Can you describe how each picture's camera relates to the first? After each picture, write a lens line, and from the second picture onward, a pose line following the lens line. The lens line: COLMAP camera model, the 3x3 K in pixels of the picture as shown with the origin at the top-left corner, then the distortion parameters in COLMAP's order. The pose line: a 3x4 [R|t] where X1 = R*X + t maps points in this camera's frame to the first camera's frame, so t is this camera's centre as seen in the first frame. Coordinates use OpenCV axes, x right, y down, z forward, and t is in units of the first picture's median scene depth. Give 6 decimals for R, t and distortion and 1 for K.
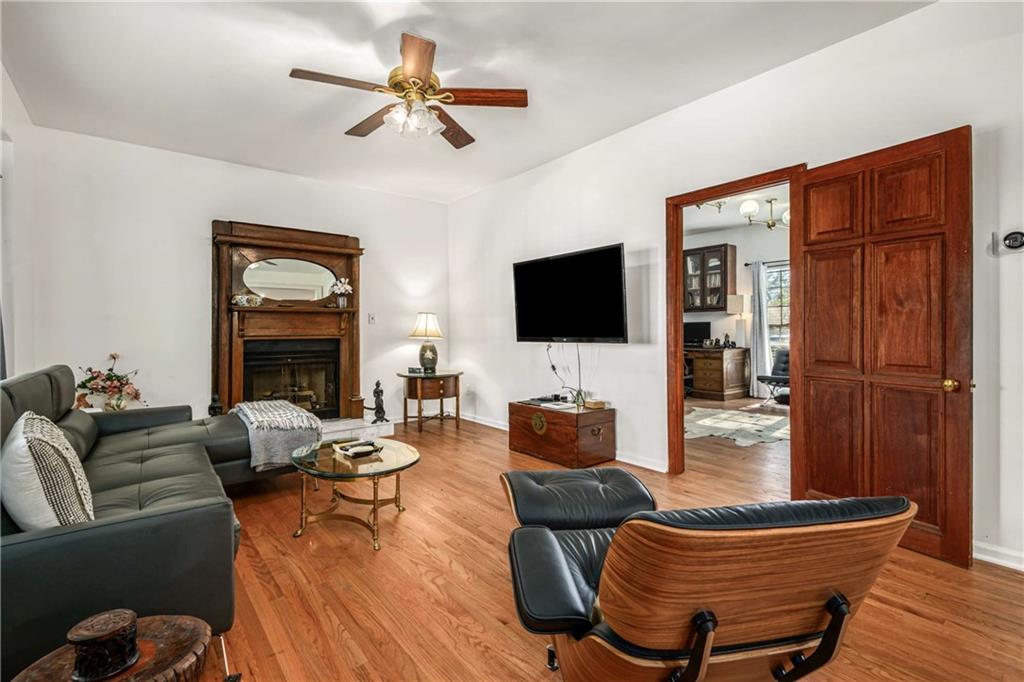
lens RADIAL K [[467.5, 0, 508.3], [0, 467.5, 332.6], [0, 0, 1]] dist [0.024223, -0.000109]
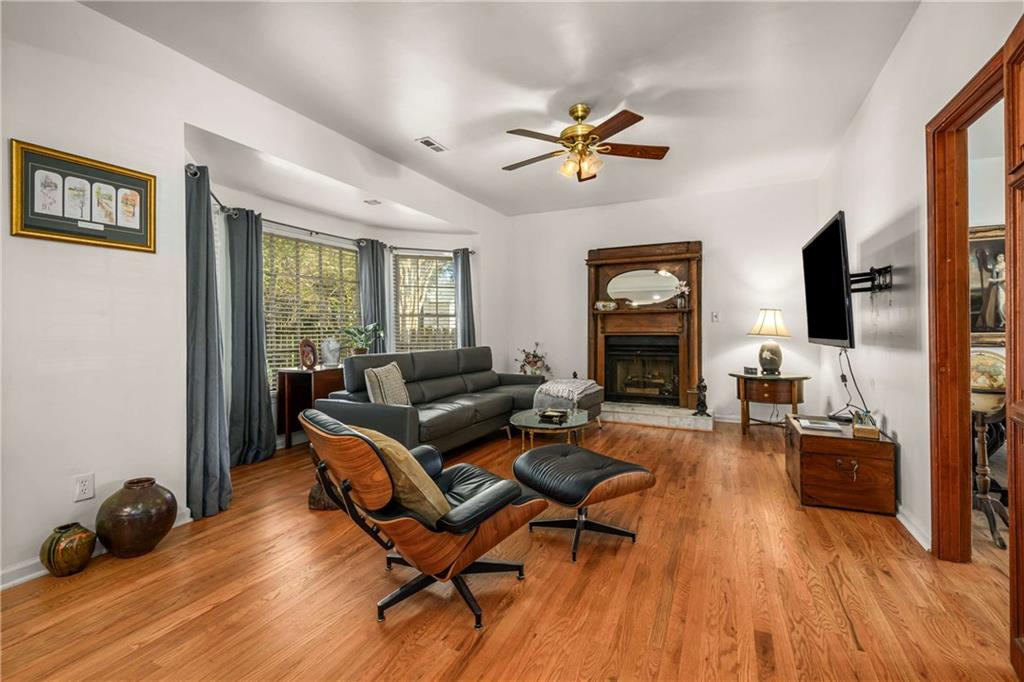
lens RADIAL K [[467.5, 0, 507.0], [0, 467.5, 335.2], [0, 0, 1]] dist [0.024223, -0.000109]
pose [[0.449183, 0.015458, -0.893306, 0.465090], [-0.004497, 0.999877, 0.015041, -0.003454], [0.893428, -0.002739, 0.449198, 0.133795]]
